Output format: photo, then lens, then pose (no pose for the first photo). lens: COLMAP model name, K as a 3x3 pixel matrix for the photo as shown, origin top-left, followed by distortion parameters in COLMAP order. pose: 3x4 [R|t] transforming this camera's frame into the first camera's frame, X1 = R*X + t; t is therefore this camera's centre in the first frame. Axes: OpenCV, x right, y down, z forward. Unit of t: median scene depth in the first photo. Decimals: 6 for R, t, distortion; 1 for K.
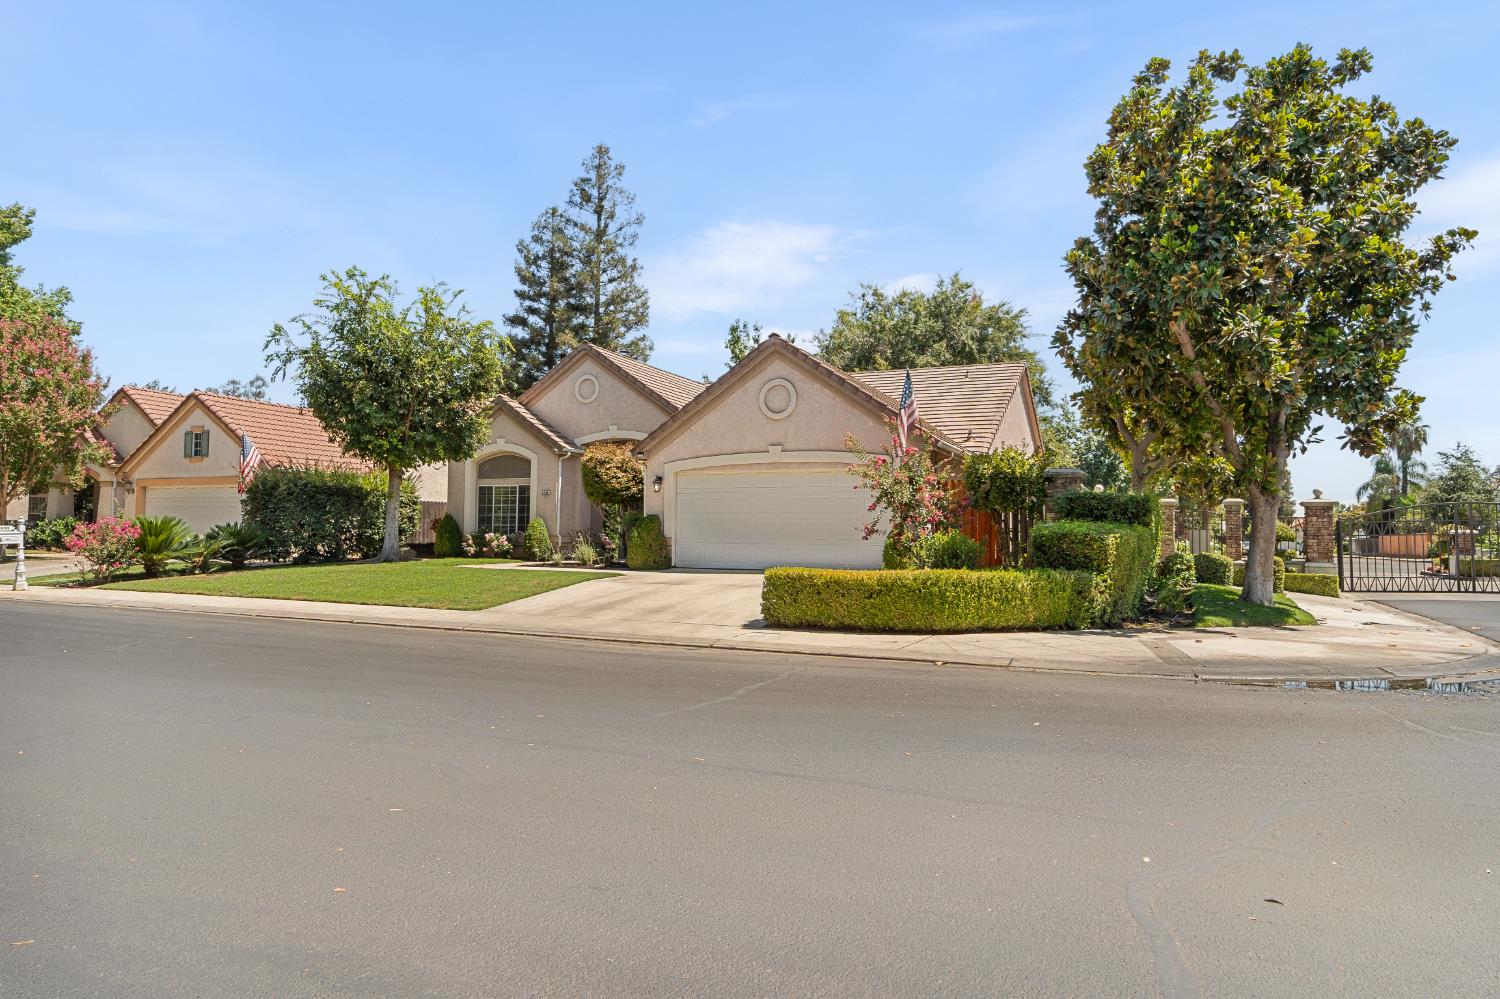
lens RADIAL K [[923.3, 0, 752.1], [0, 923.3, 518.2], [0, 0, 1]] dist [-0.004900, 0.000187]
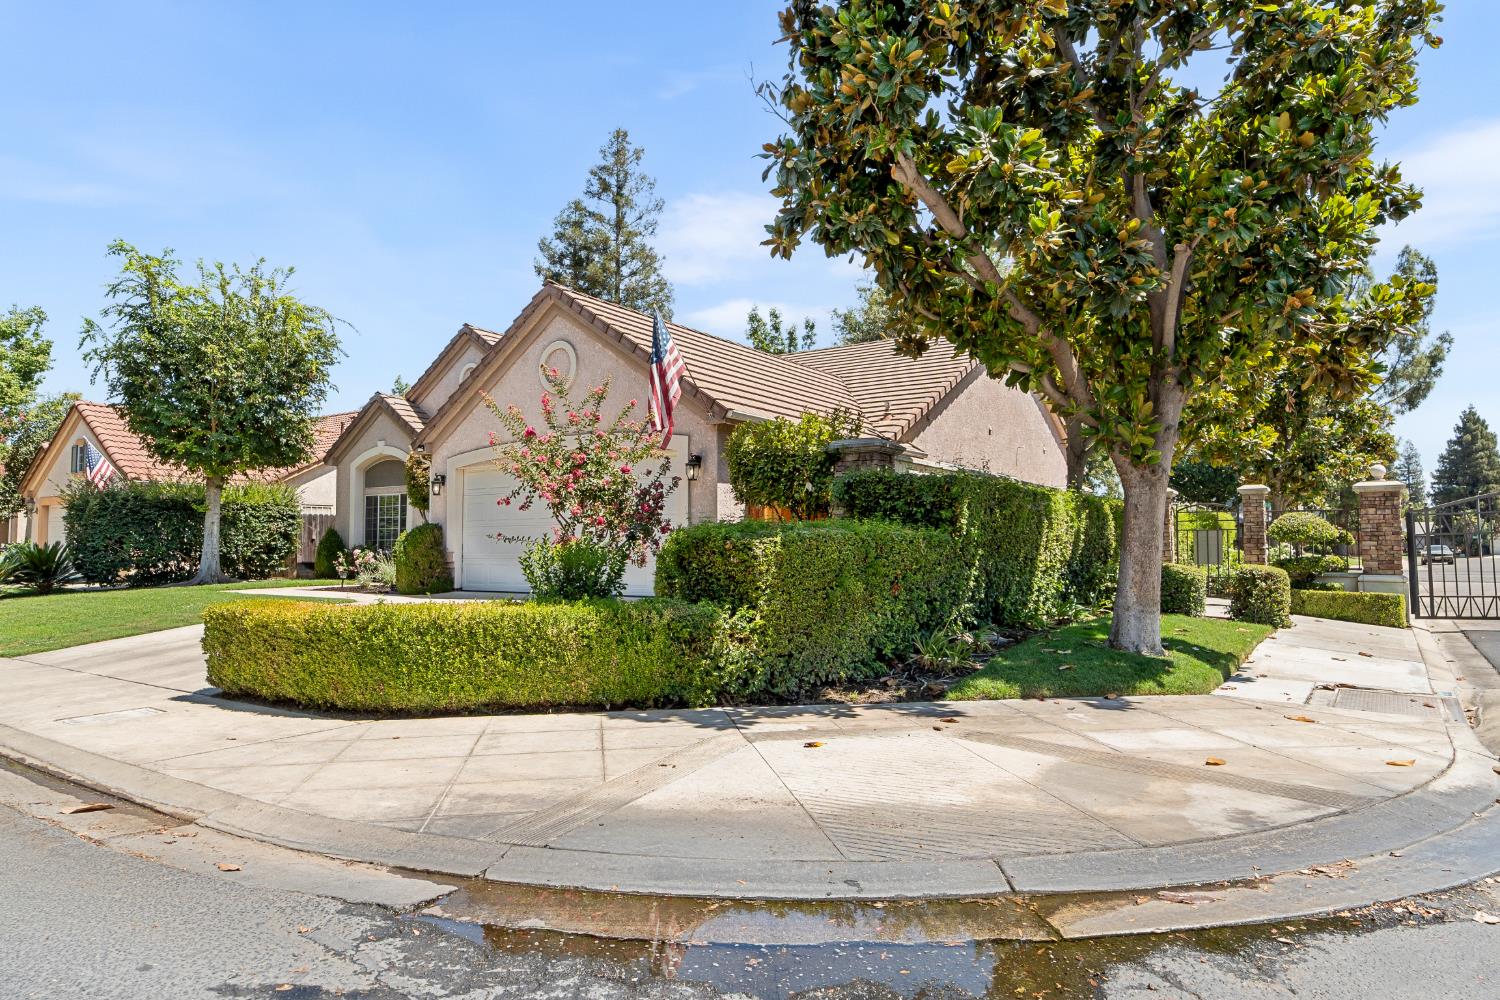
lens RADIAL K [[924.5, 0, 752.9], [0, 924.5, 521.4], [0, 0, 1]] dist [-0.002019, -0.000310]
pose [[0.984747, -0.020497, -0.172783, 0.226361], [0.018818, 0.999759, -0.011347, 0.006318], [0.172973, 0.007923, 0.984895, 0.204536]]
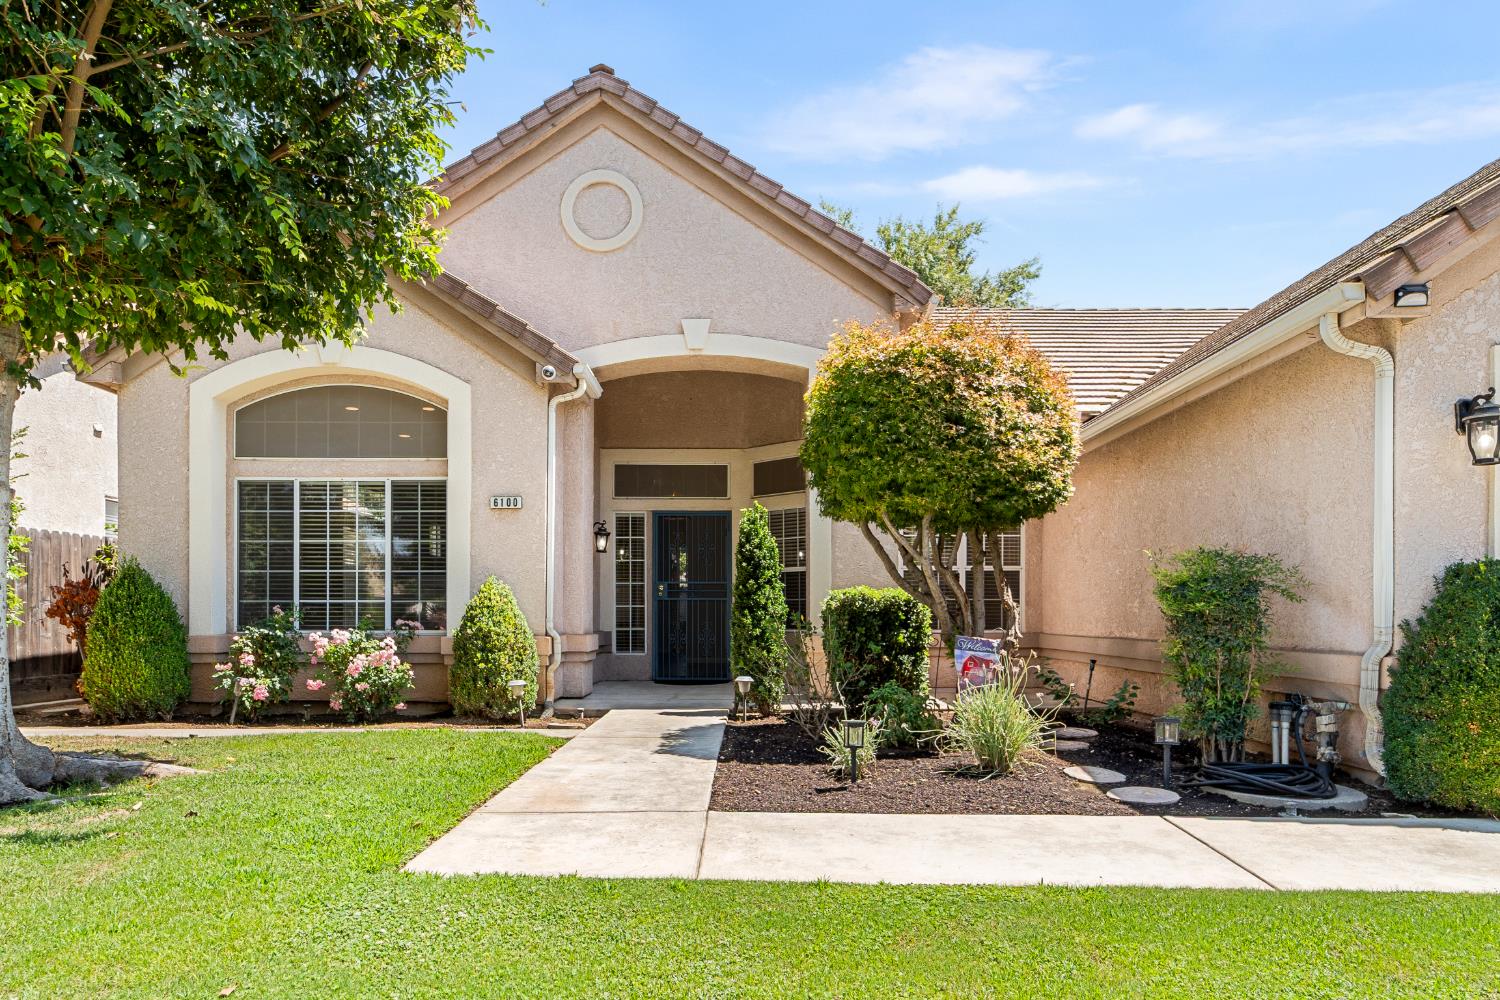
lens RADIAL K [[955.9, 0, 750.0], [0, 955.9, 618.9], [0, 0, 1]] dist [0.005149, 0.001654]
pose [[0.915645, -0.010283, 0.401856, -0.277907], [-0.002502, 0.999508, 0.031277, 0.002625], [-0.401979, -0.029644, 0.915169, 0.647874]]
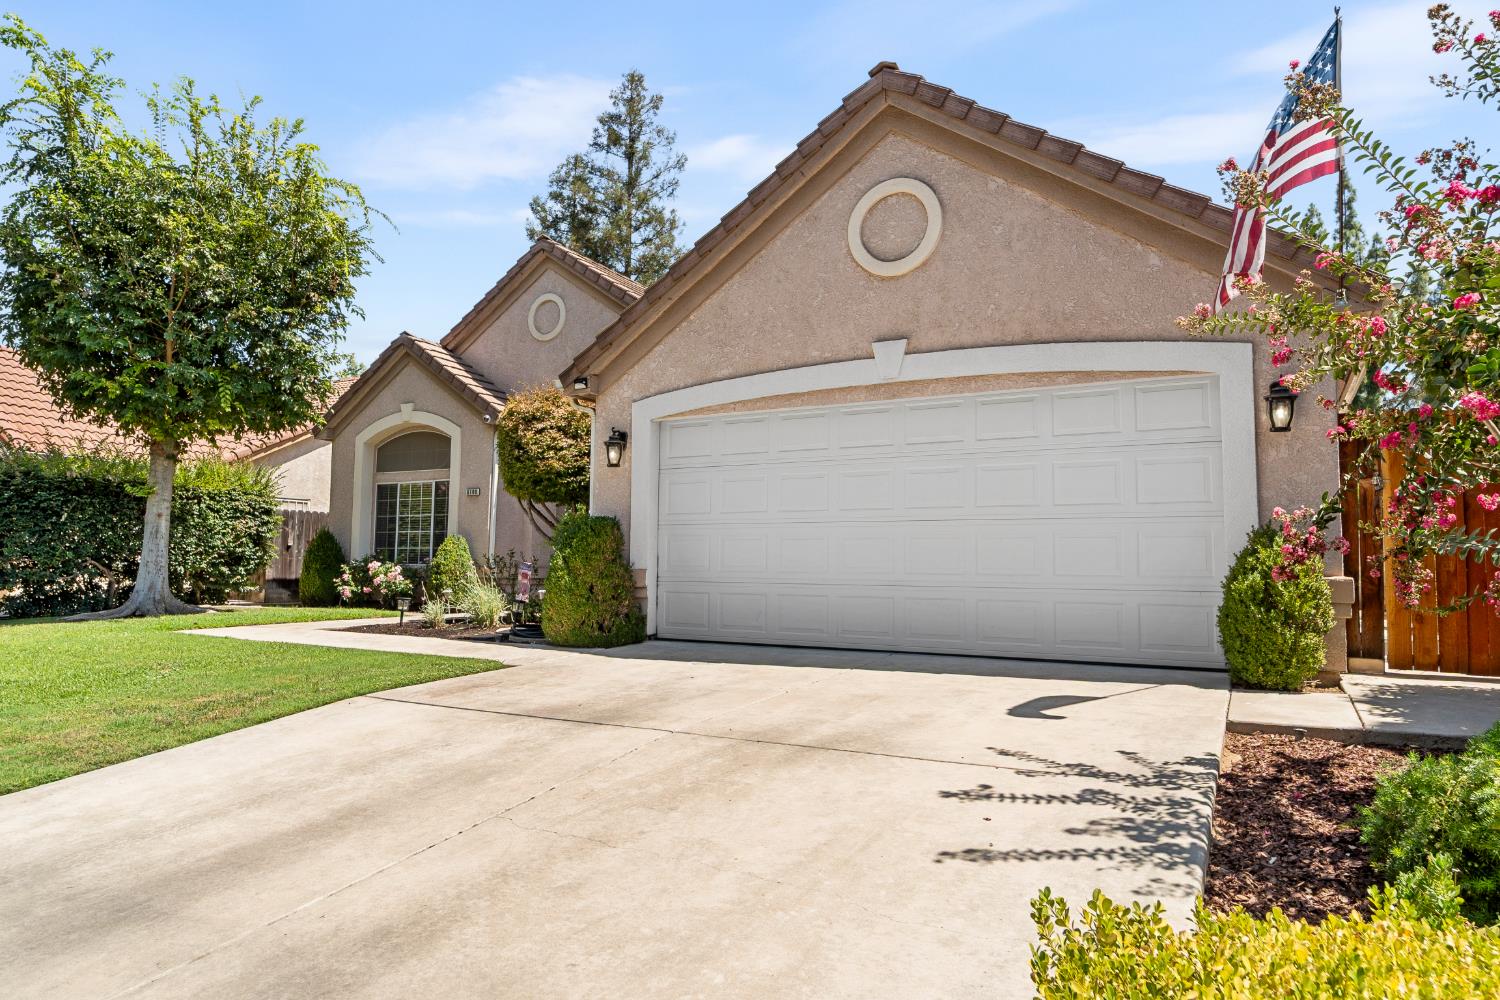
lens RADIAL K [[923.3, 0, 752.1], [0, 923.3, 518.7], [0, 0, 1]] dist [-0.004900, 0.000187]
pose [[0.996834, -0.005201, -0.079337, -0.002095], [0.002595, 0.999455, -0.032922, 0.008638], [0.079465, 0.032612, 0.996304, 0.430576]]
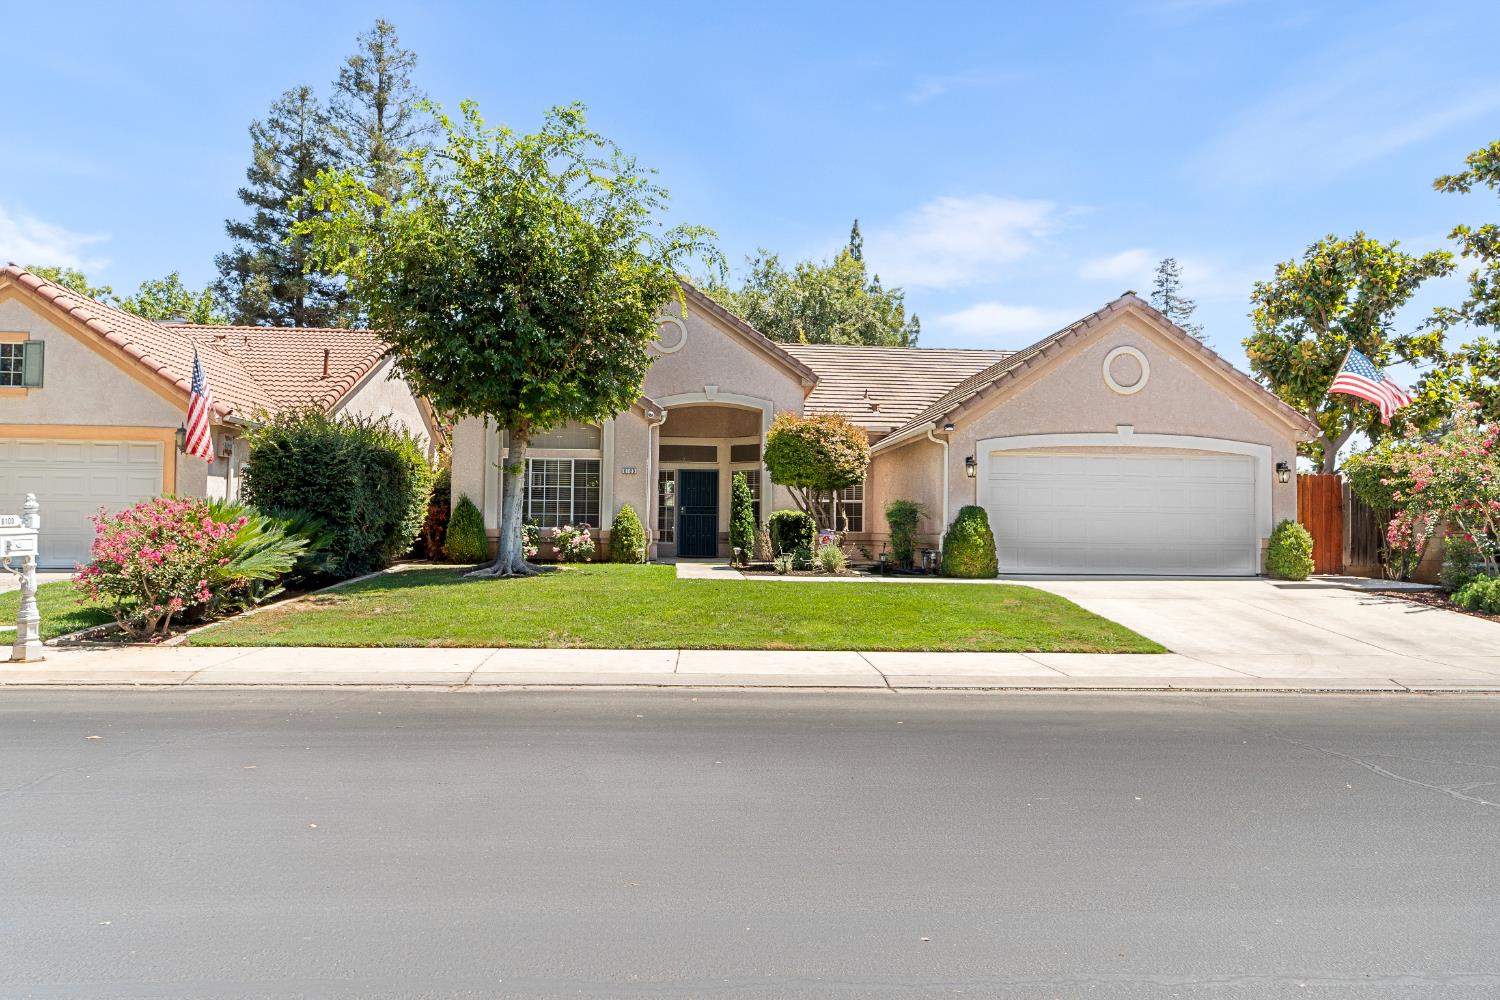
lens RADIAL K [[929.1, 0, 749.4], [0, 929.1, 505.6], [0, 0, 1]] dist [0.004319, 0.001604]
pose [[0.879225, 0.012672, 0.476238, -0.484286], [-0.013753, 0.999905, -0.001215, -0.000572], [-0.476208, -0.005482, 0.879316, 0.304730]]
